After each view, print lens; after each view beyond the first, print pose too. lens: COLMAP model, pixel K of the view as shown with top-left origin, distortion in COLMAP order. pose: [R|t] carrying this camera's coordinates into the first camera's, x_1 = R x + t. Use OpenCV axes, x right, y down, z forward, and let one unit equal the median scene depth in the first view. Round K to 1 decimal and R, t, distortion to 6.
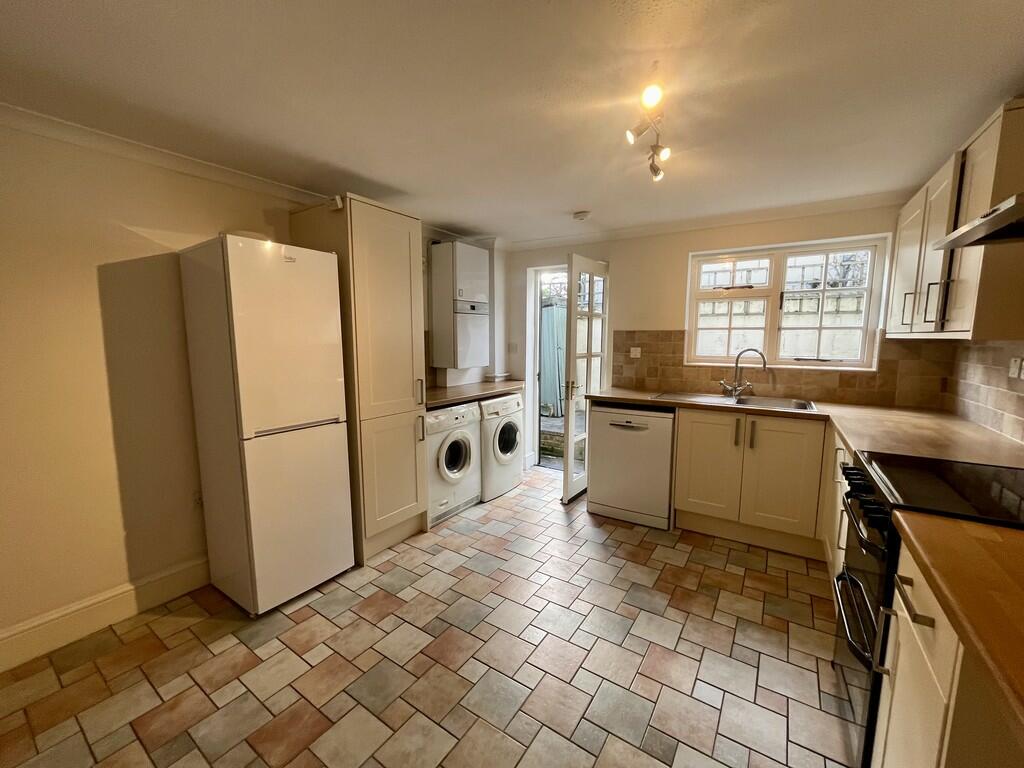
lens RADIAL K [[412.3, 0, 508.8], [0, 412.3, 387.5], [0, 0, 1]] dist [0.002047, -0.000122]
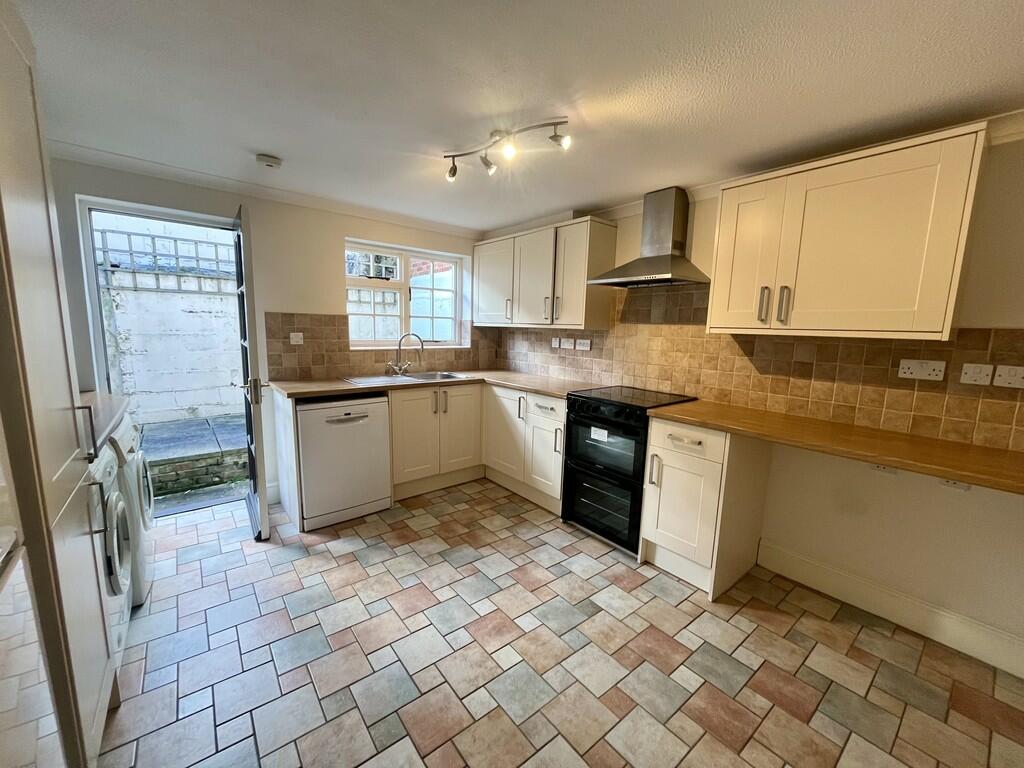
lens RADIAL K [[412.3, 0, 511.3], [0, 412.3, 386.9], [0, 0, 1]] dist [0.002047, -0.000122]
pose [[0.298886, -0.133579, 0.944894, -0.514826], [0.091410, 0.989609, 0.110986, -0.050838], [-0.949901, 0.053201, 0.307991, 0.396083]]
